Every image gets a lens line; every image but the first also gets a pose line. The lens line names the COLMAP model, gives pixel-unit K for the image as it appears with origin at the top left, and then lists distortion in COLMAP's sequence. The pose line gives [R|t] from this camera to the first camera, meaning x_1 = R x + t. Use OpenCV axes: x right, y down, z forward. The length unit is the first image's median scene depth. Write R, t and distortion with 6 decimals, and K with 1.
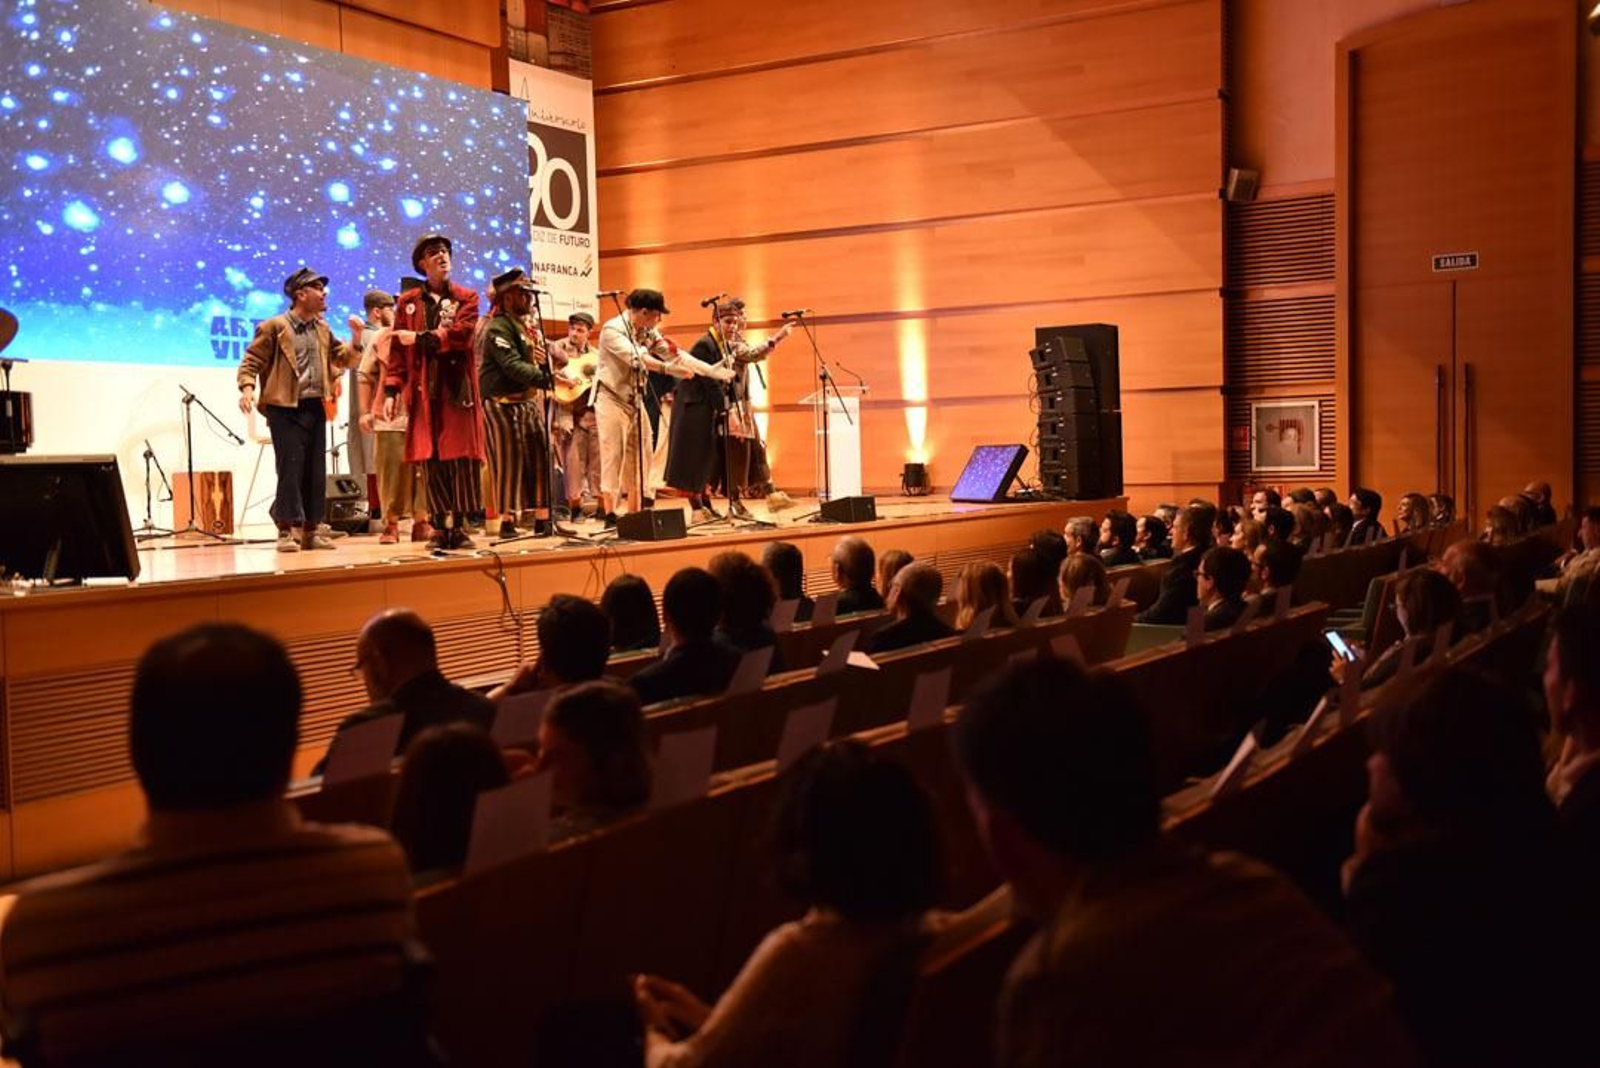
lens RADIAL K [[1768.5, 0, 830.8], [0, 1768.5, 507.6], [0, 0, 1]] dist [0.109483, 0.006746]
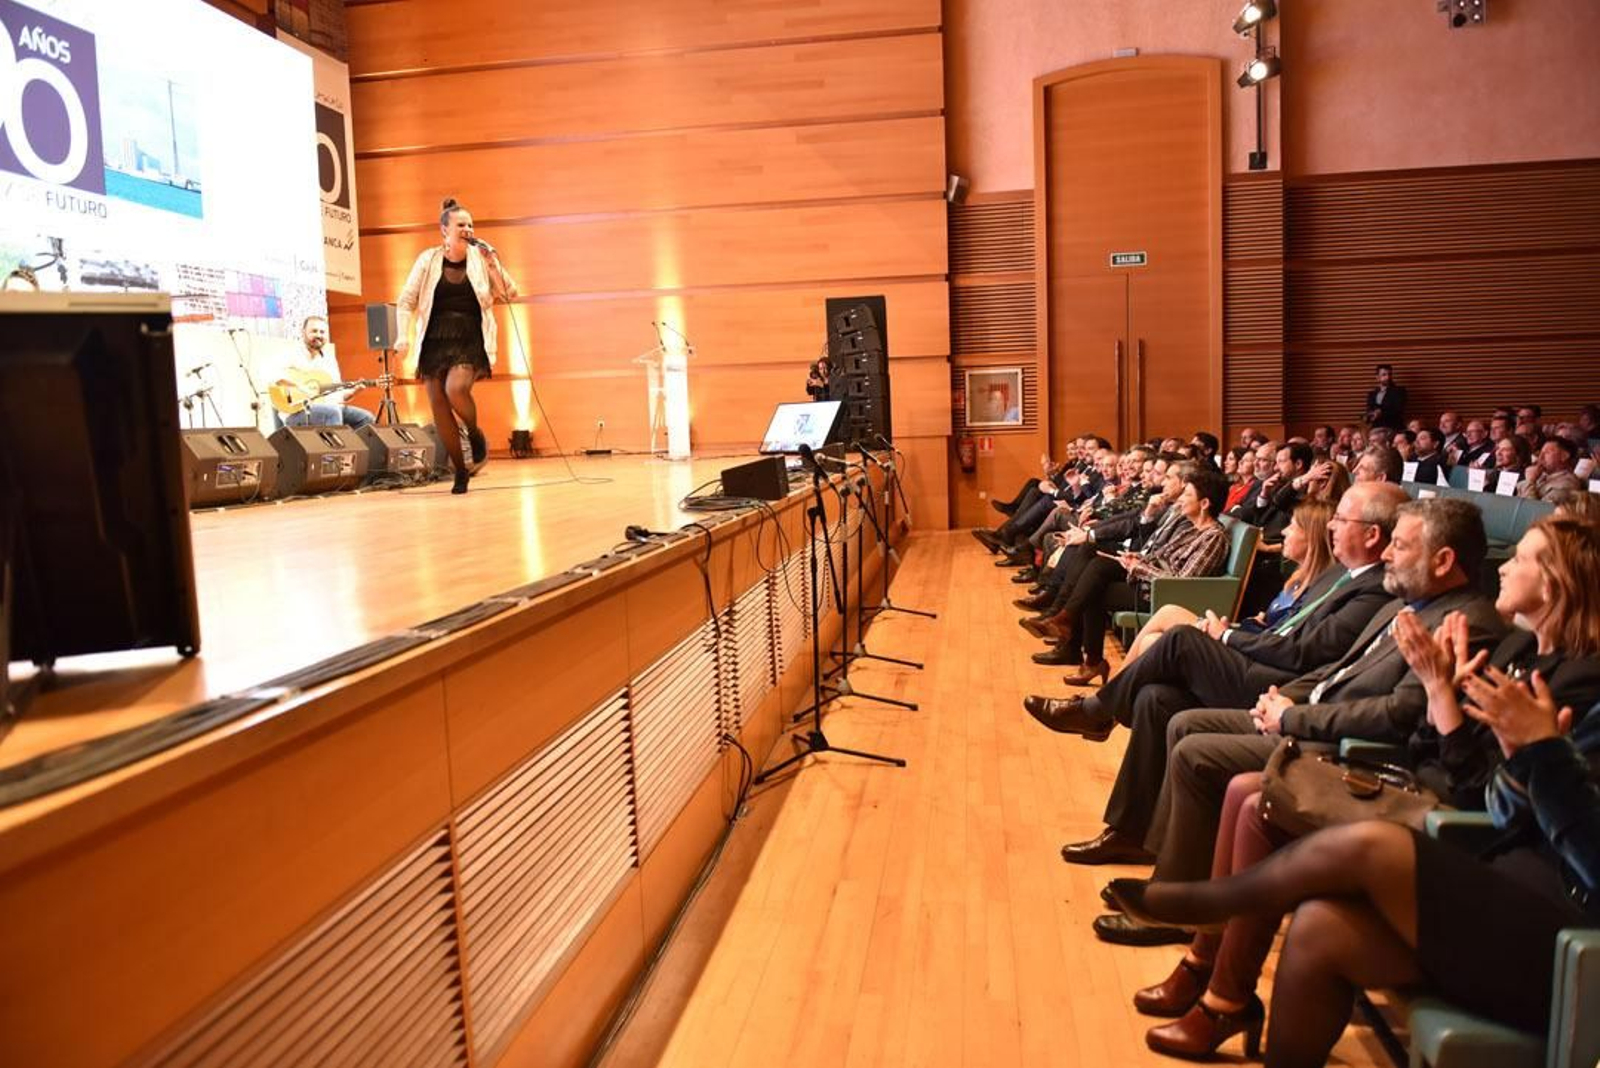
lens RADIAL K [[1116.0, 0, 800.0], [0, 1116.0, 534.0], [0, 0, 1]] dist [-0.040707, -0.001972]
pose [[0.930614, -0.044156, 0.363329, -0.155015], [0.021851, 0.997628, 0.065274, 0.001067], [-0.365350, -0.052806, 0.929371, 0.327768]]
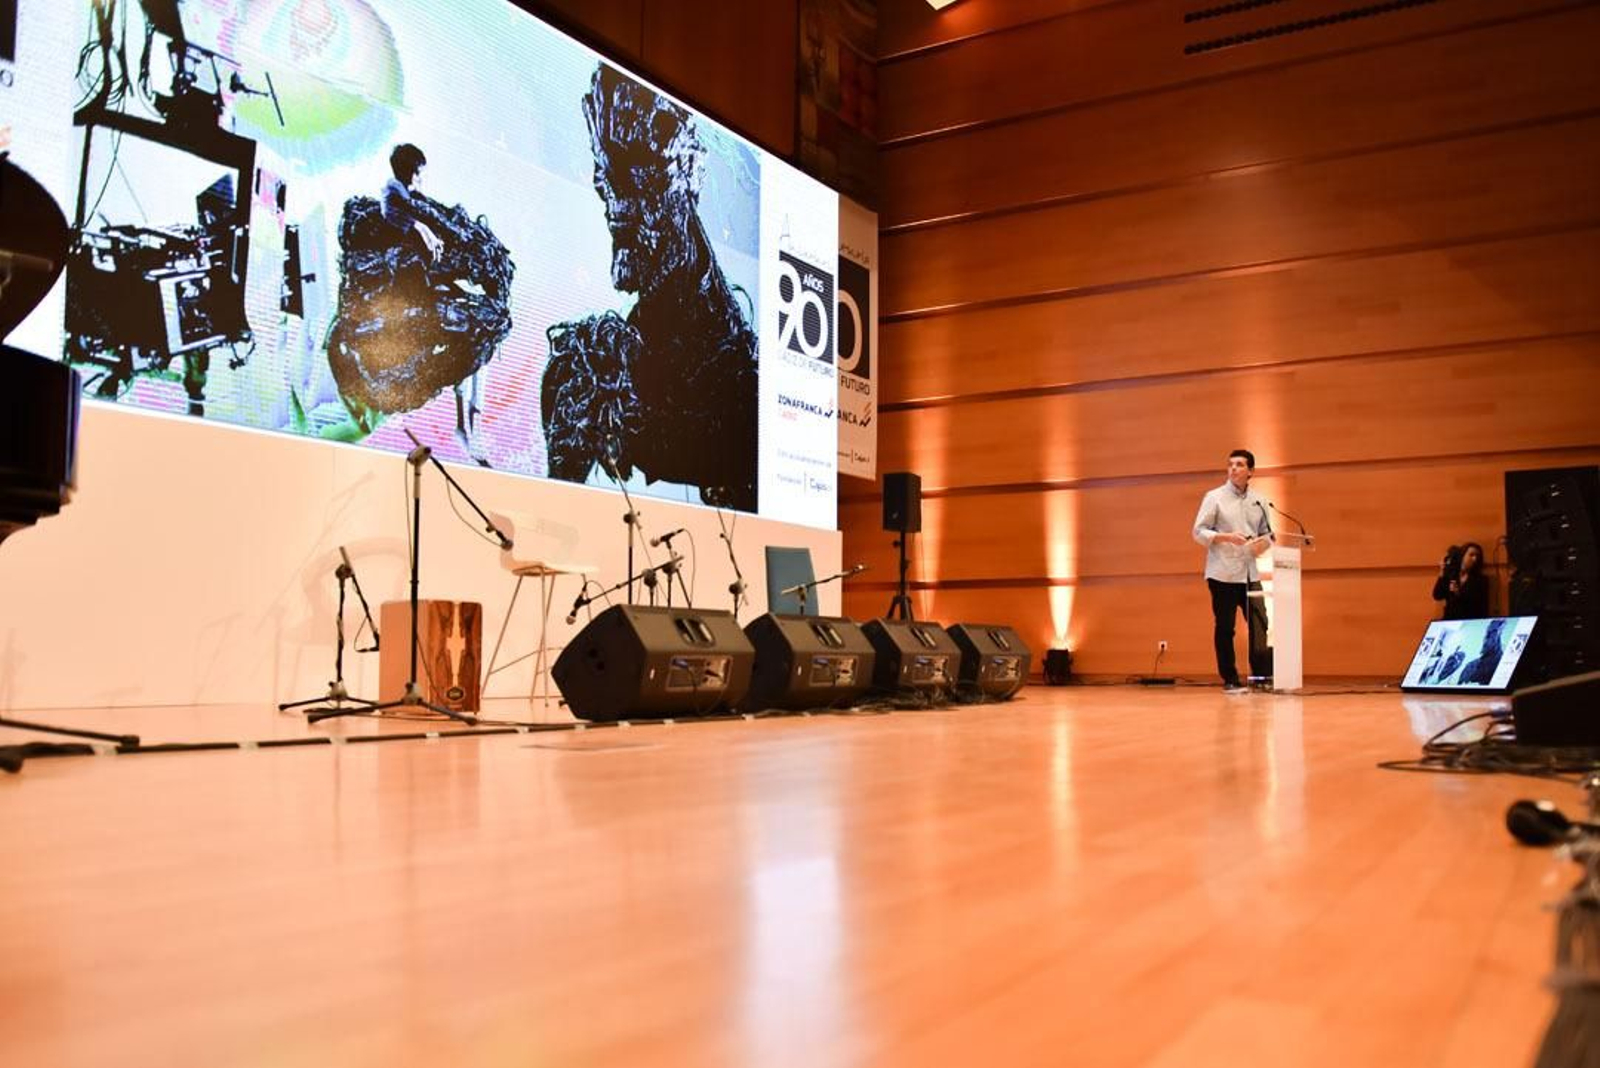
lens RADIAL K [[1281.8, 0, 890.2], [0, 1281.8, 594.1], [0, 0, 1]] dist [0.004067, 0.000316]
pose [[0.999422, 0.027818, 0.019538, -0.156186], [-0.026081, 0.996110, -0.084165, 0.006295], [-0.021804, 0.083607, 0.996260, 0.432053]]
